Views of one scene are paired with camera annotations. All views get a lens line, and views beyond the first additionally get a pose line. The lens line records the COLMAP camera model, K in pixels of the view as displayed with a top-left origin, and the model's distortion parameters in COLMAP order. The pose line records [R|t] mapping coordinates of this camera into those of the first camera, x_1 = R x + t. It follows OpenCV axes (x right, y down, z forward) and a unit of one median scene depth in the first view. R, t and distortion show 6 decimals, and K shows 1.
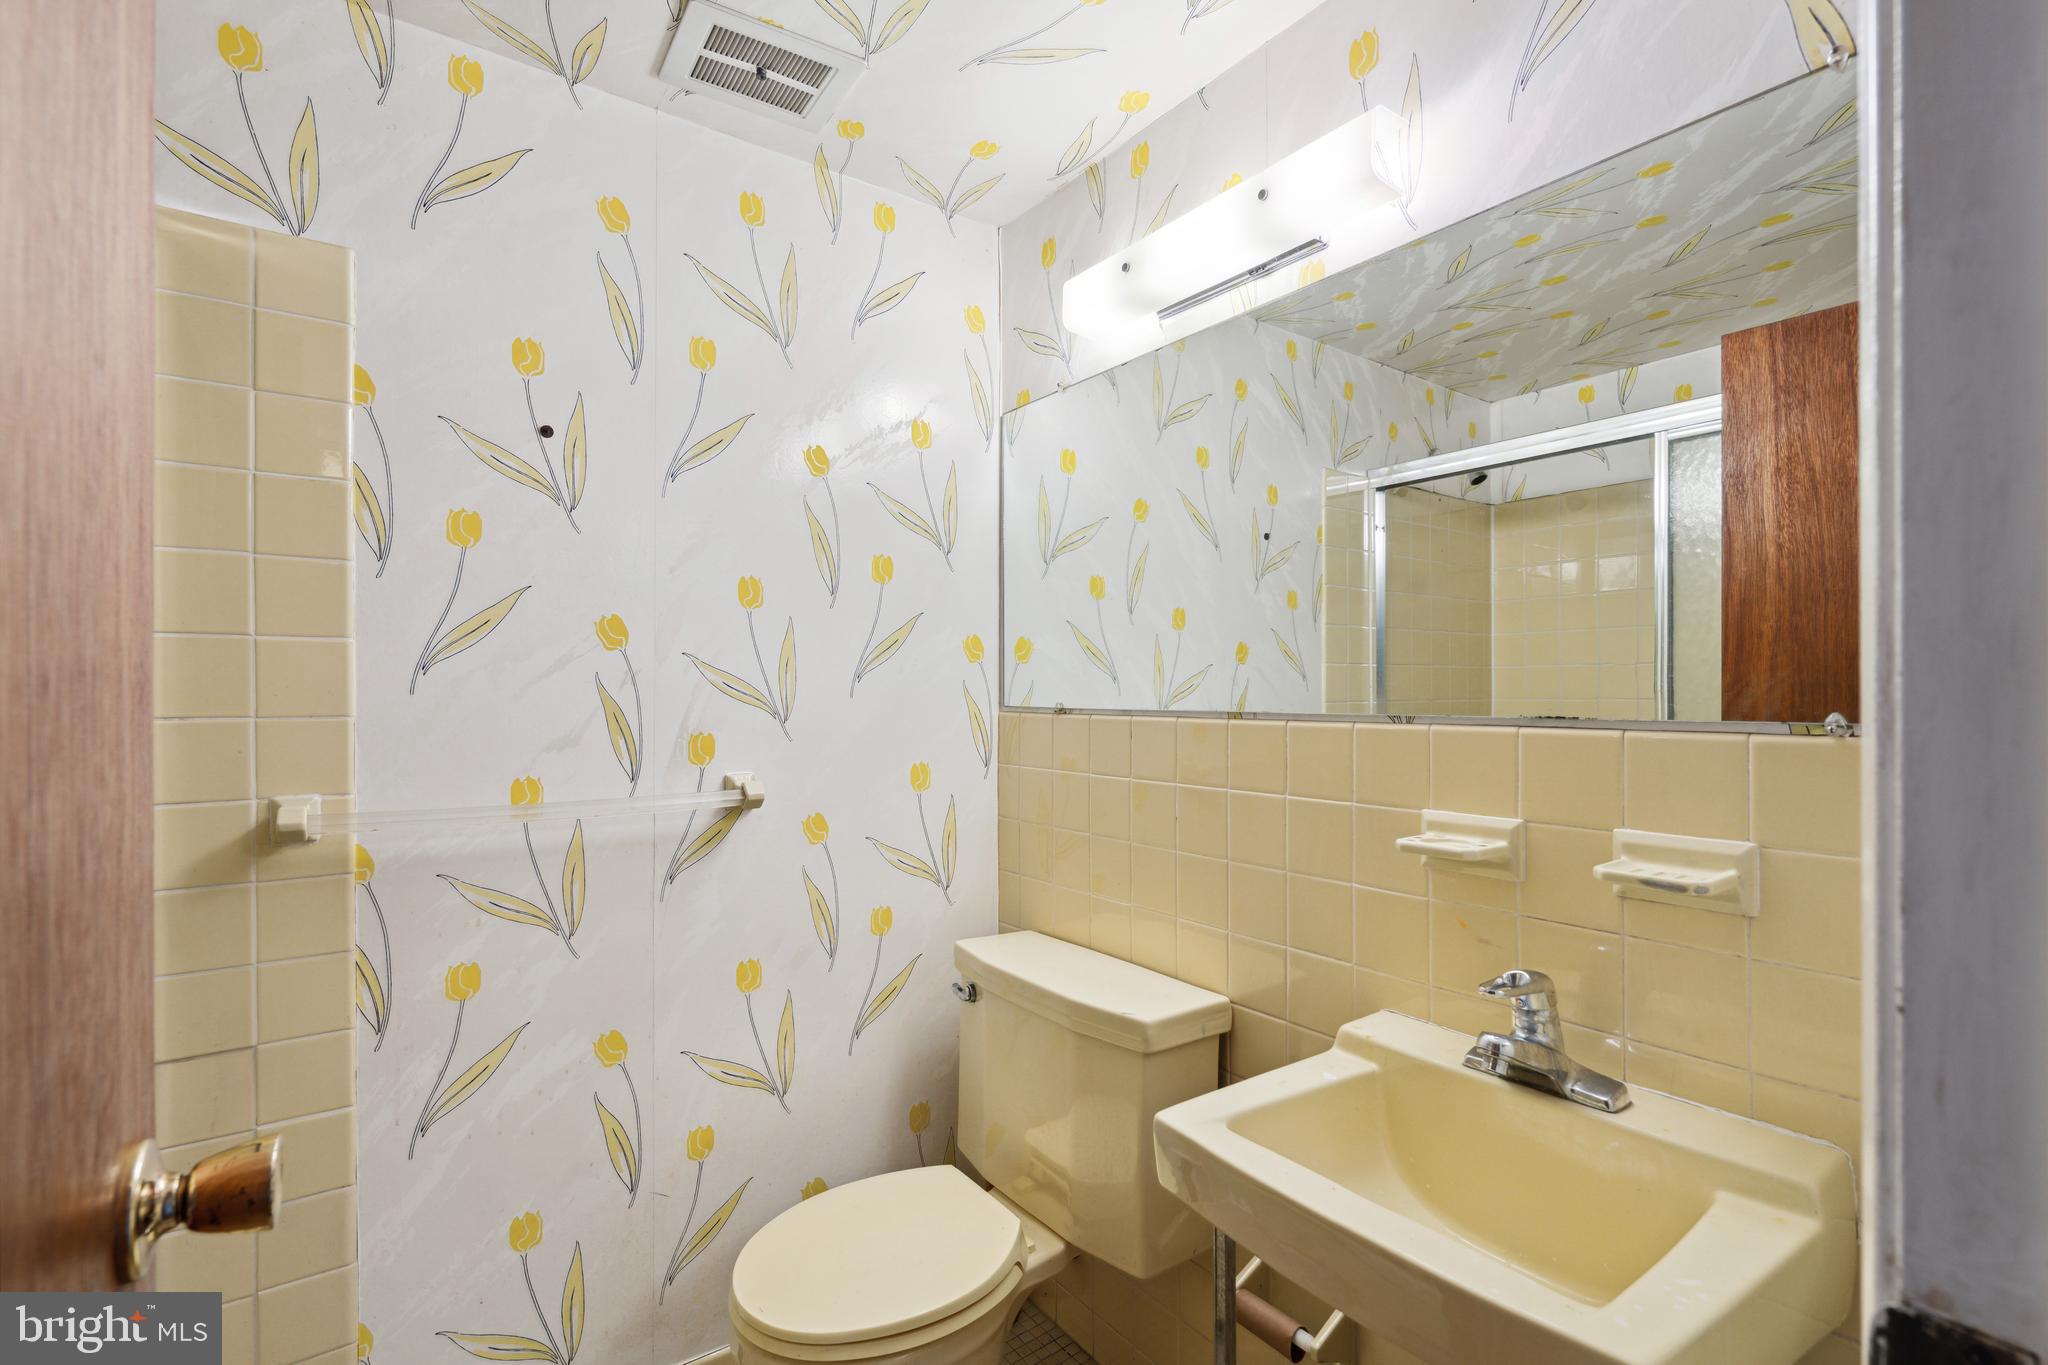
lens RADIAL K [[941.6, 0, 1027.6], [0, 941.6, 699.2], [0, 0, 1]] dist [-0.001611, -0.000149]
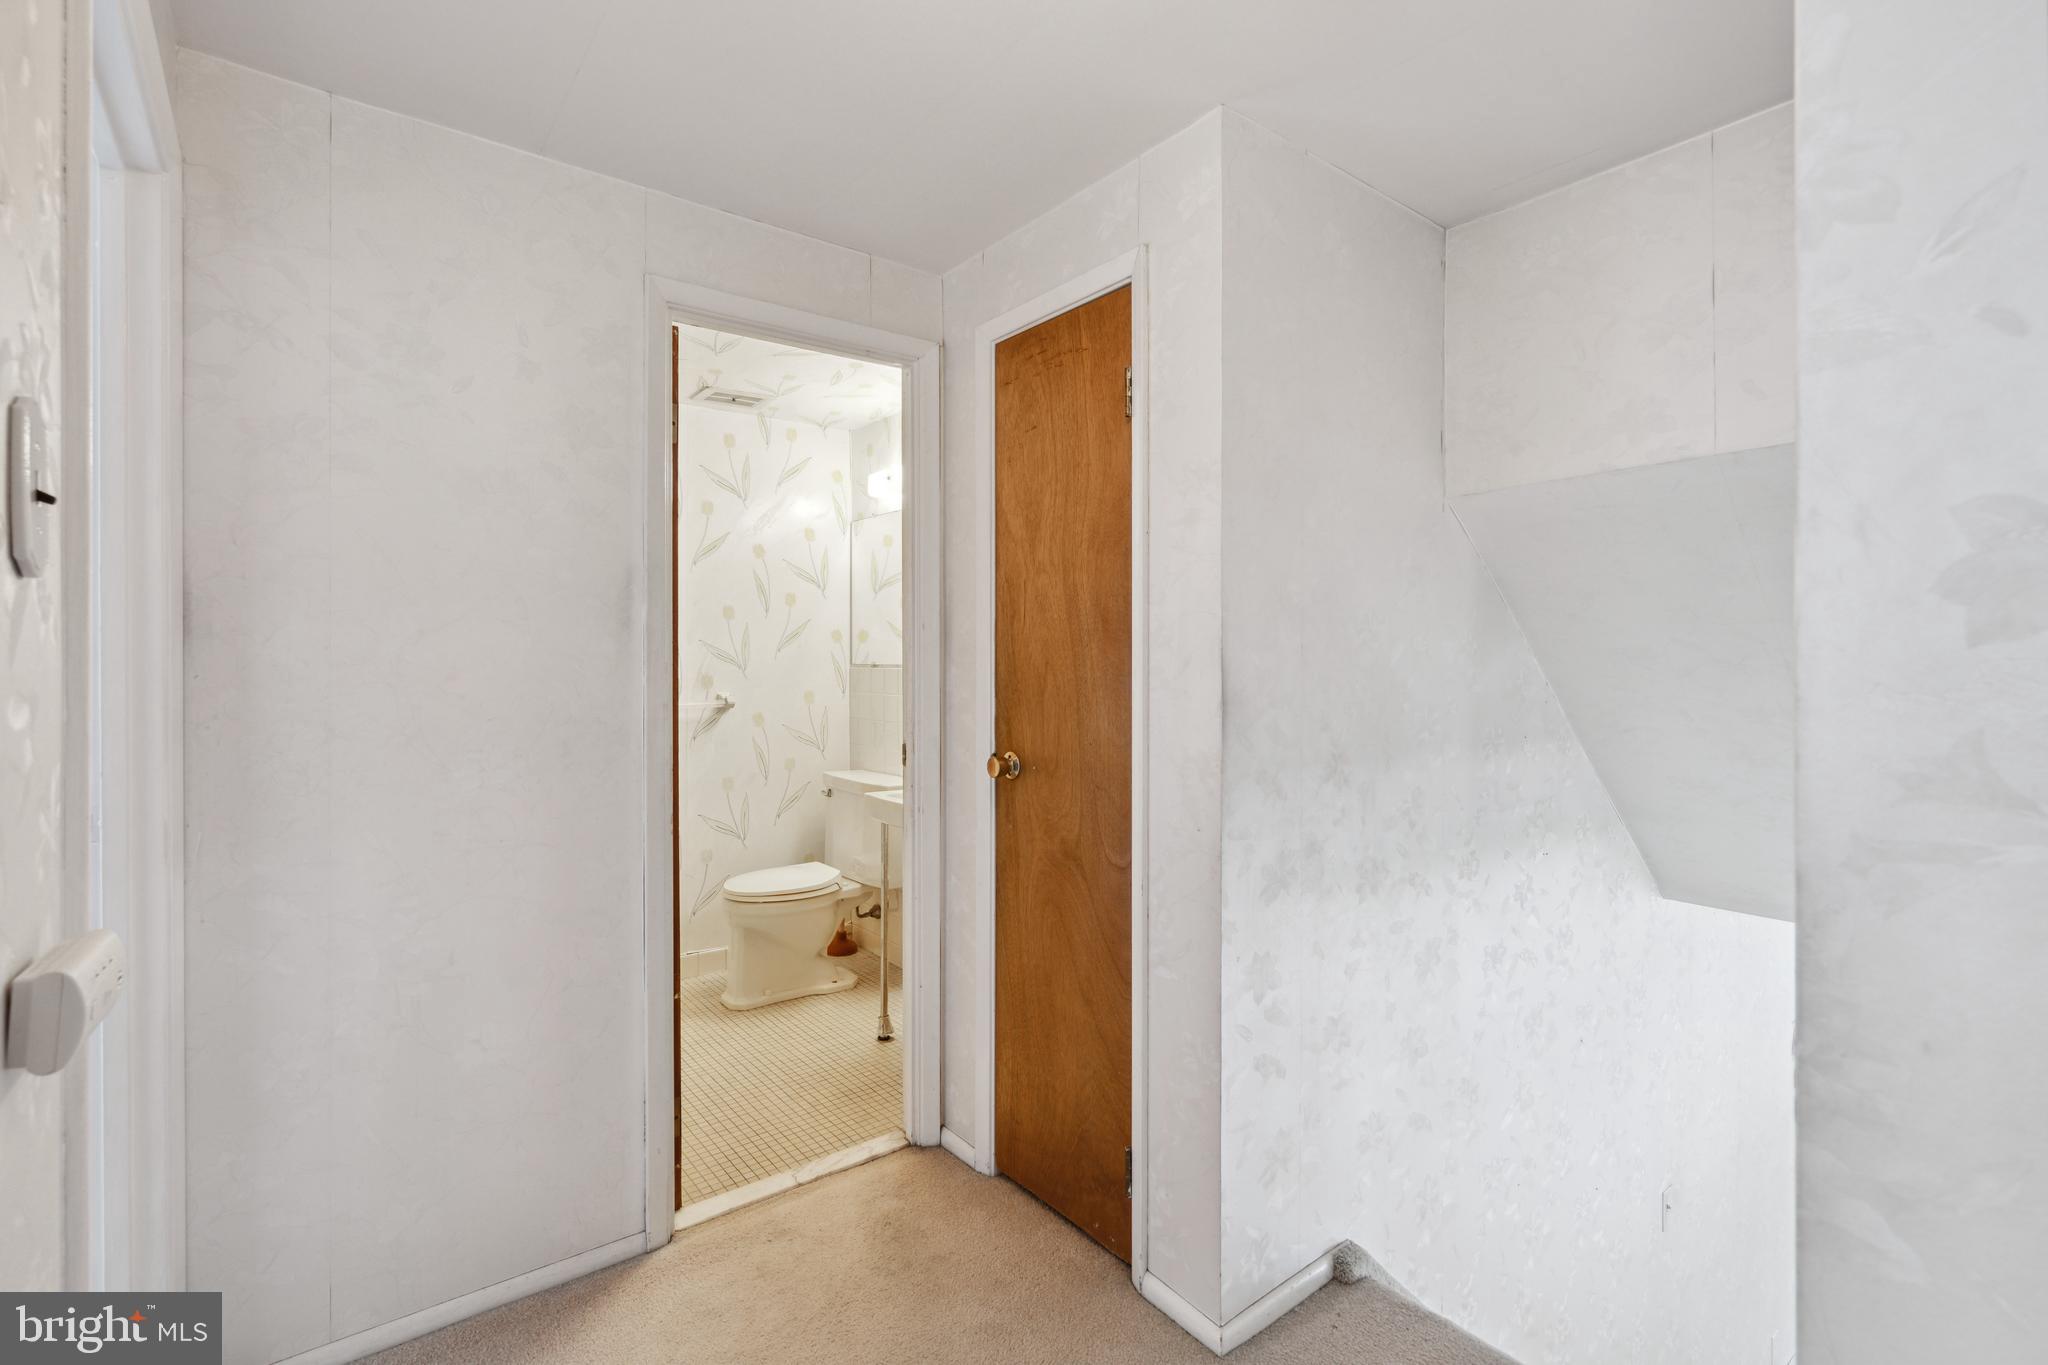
lens RADIAL K [[941.6, 0, 1030.6], [0, 941.6, 667.9], [0, 0, 1]] dist [-0.001611, -0.000149]
pose [[0.998819, -0.000681, 0.048571, 0.289432], [0.000689, 1.000000, -0.000159, 0.017762], [-0.048571, 0.000192, 0.998820, -1.171394]]
